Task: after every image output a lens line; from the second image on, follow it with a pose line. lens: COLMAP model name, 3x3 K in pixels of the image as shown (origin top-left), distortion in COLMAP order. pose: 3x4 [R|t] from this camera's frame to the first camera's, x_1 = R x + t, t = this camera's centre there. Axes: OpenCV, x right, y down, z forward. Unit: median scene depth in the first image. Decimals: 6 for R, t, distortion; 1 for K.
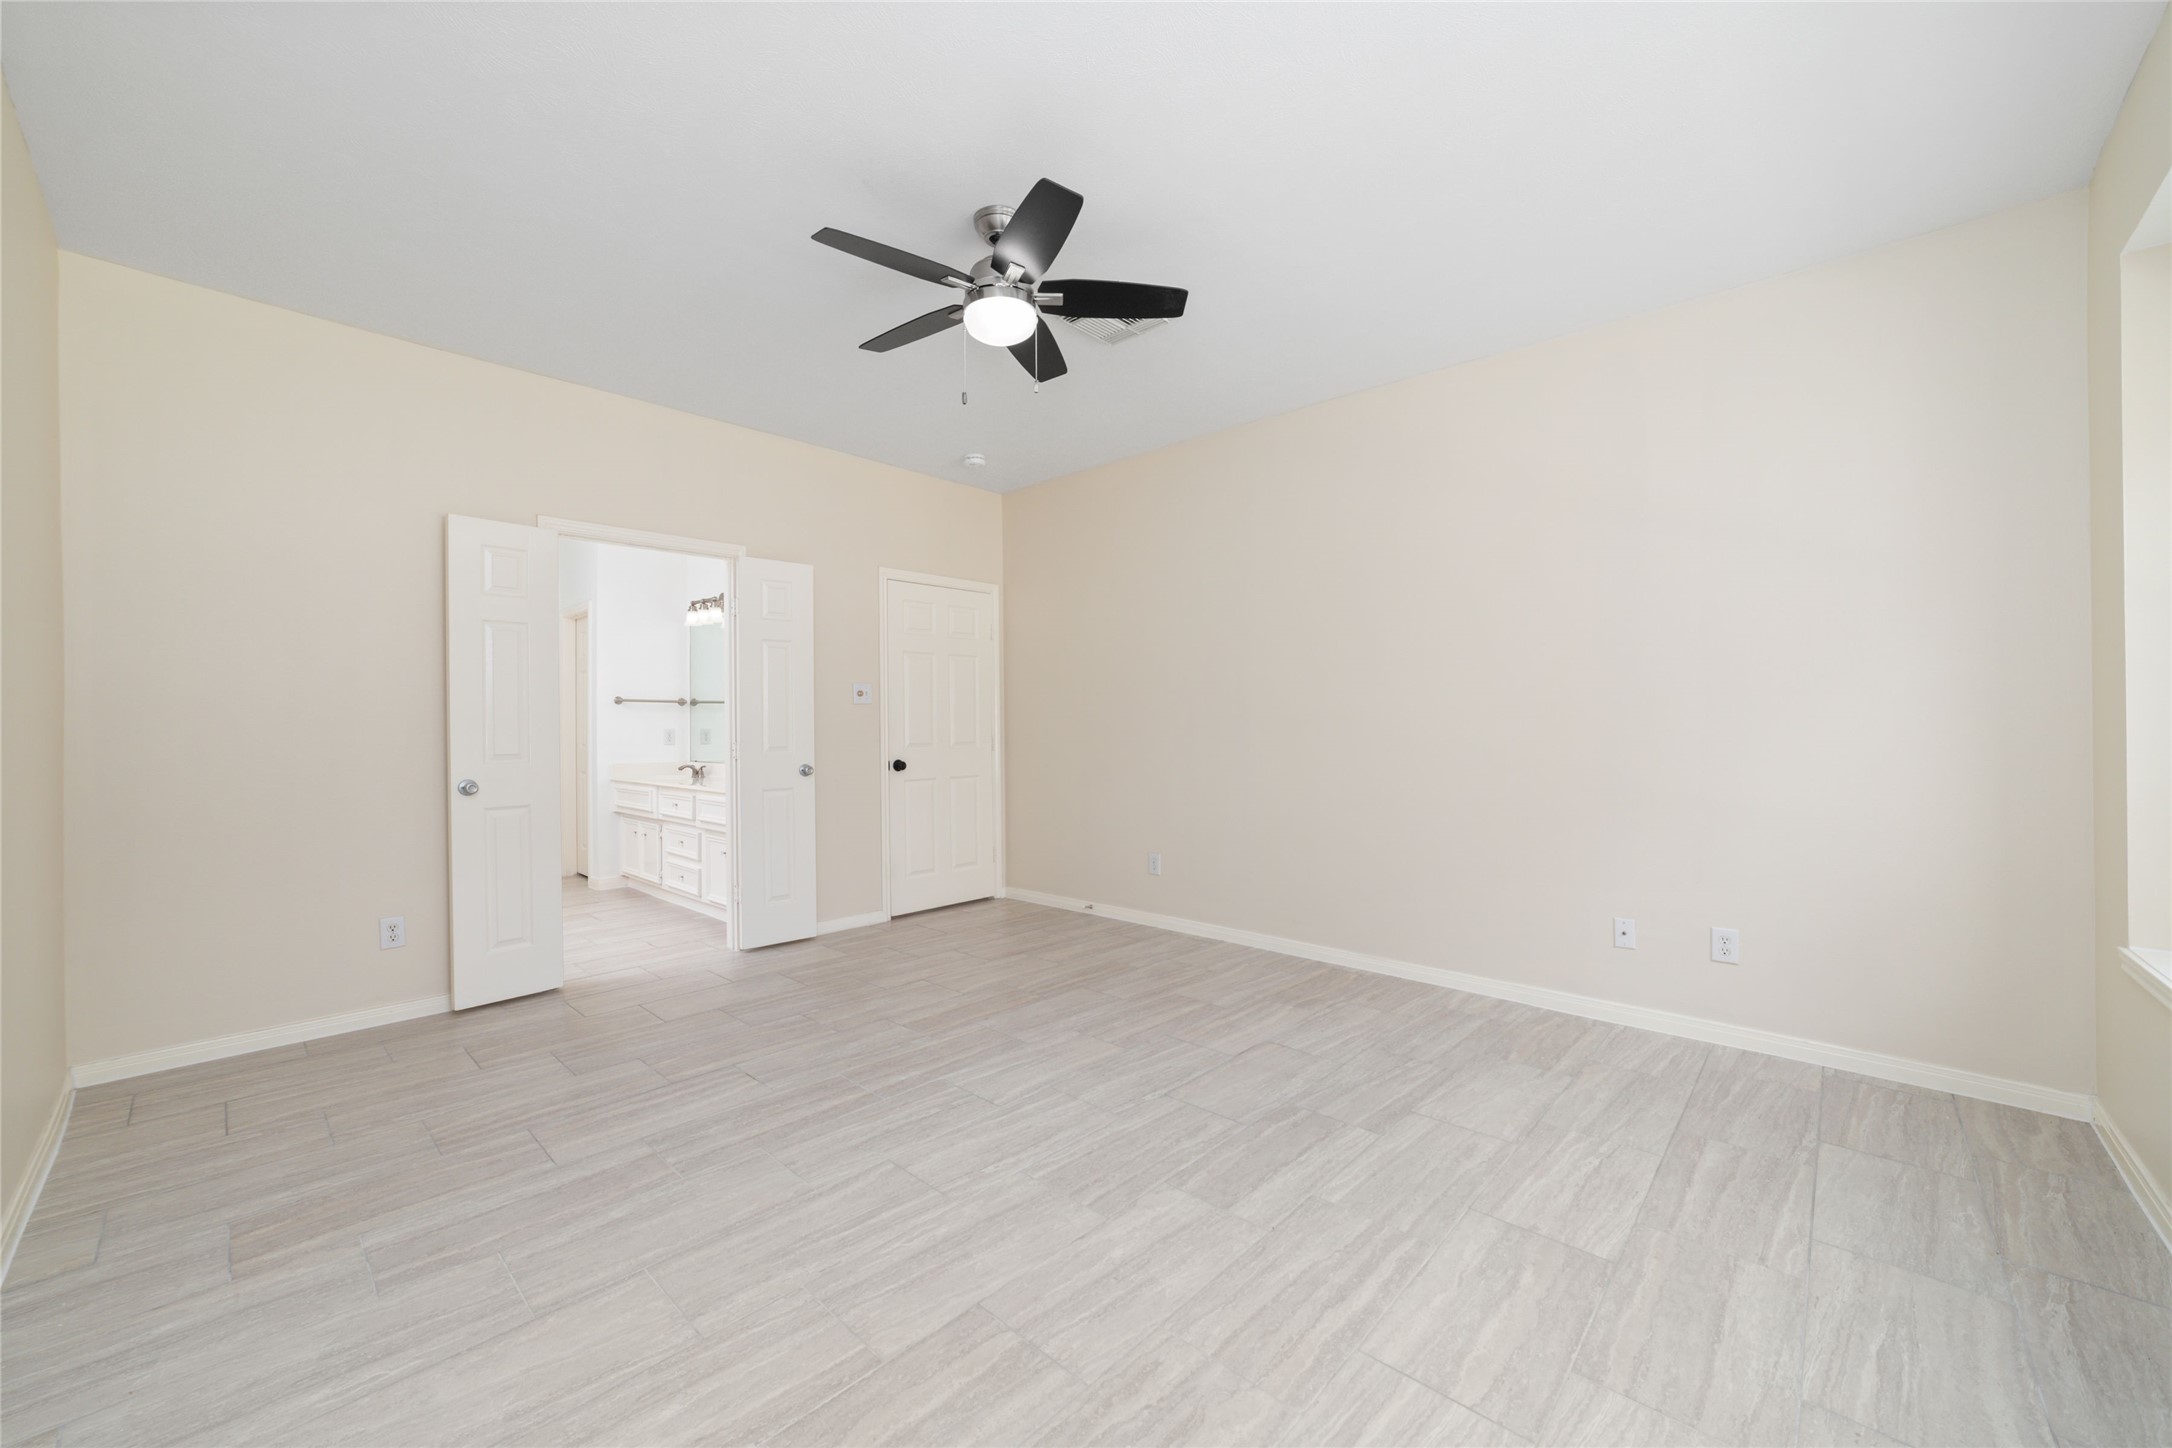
lens RADIAL K [[832.6, 0, 1086.1], [0, 832.6, 722.9], [0, 0, 1]] dist [-0.018228, 0.005858]
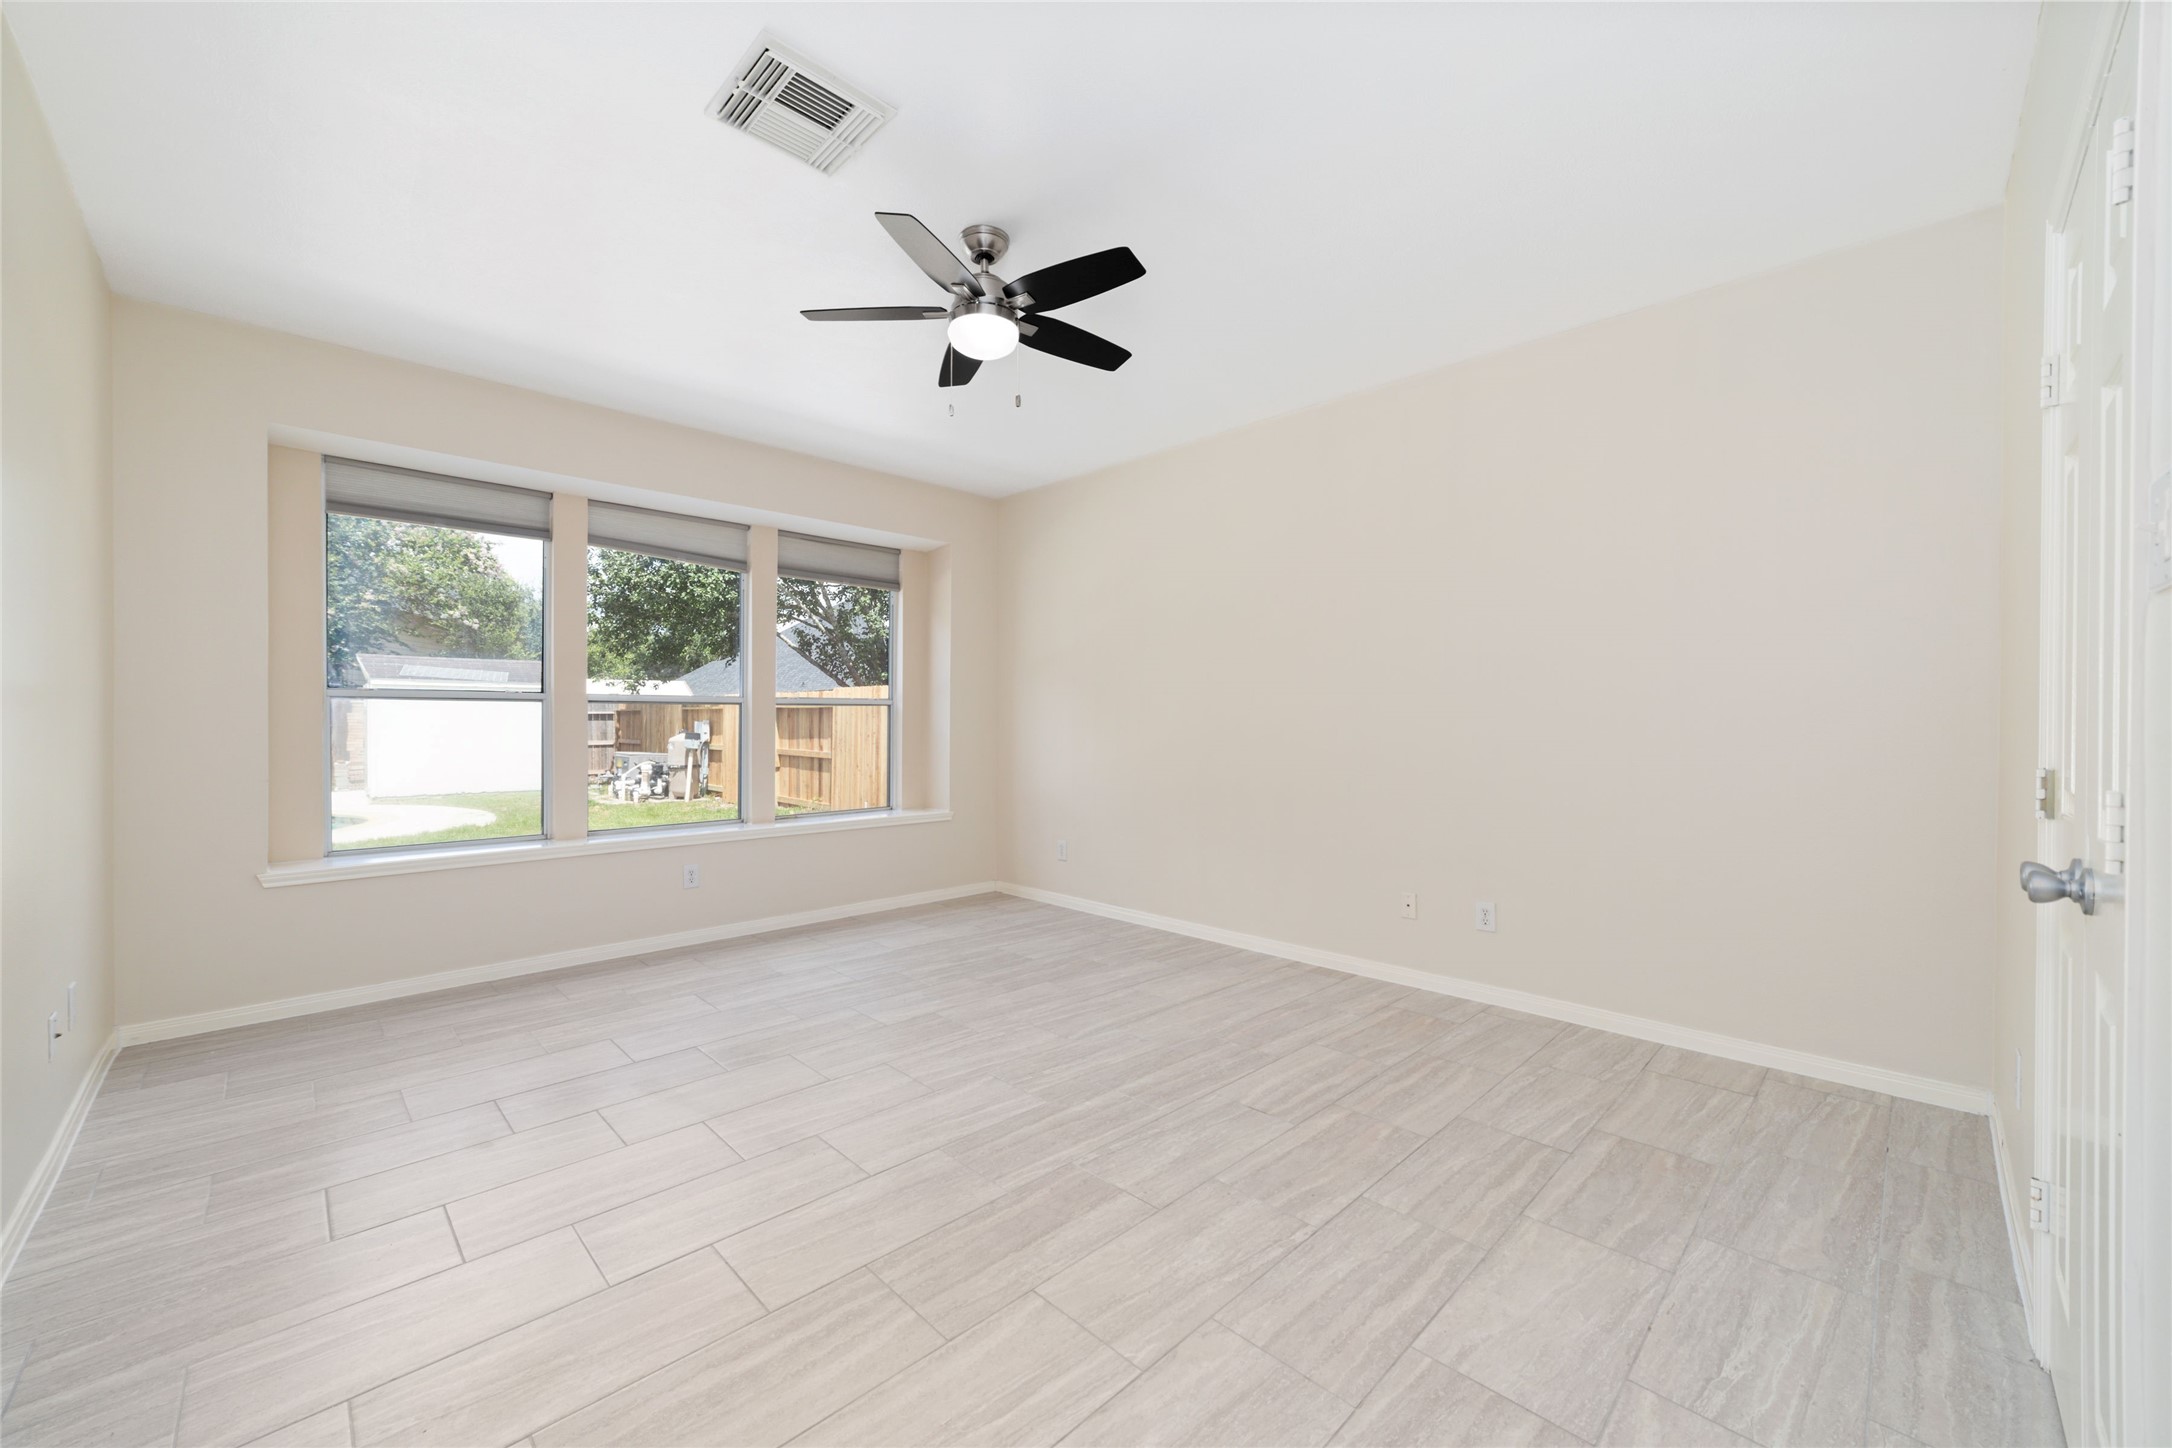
lens RADIAL K [[832.6, 0, 1087.0], [0, 832.6, 729.1], [0, 0, 1]] dist [-0.018228, 0.005858]
pose [[-0.999176, 0.005037, 0.040261, -0.272396], [0.004975, 0.999986, -0.001641, 0.011034], [-0.040269, -0.001440, -0.999188, 2.028121]]
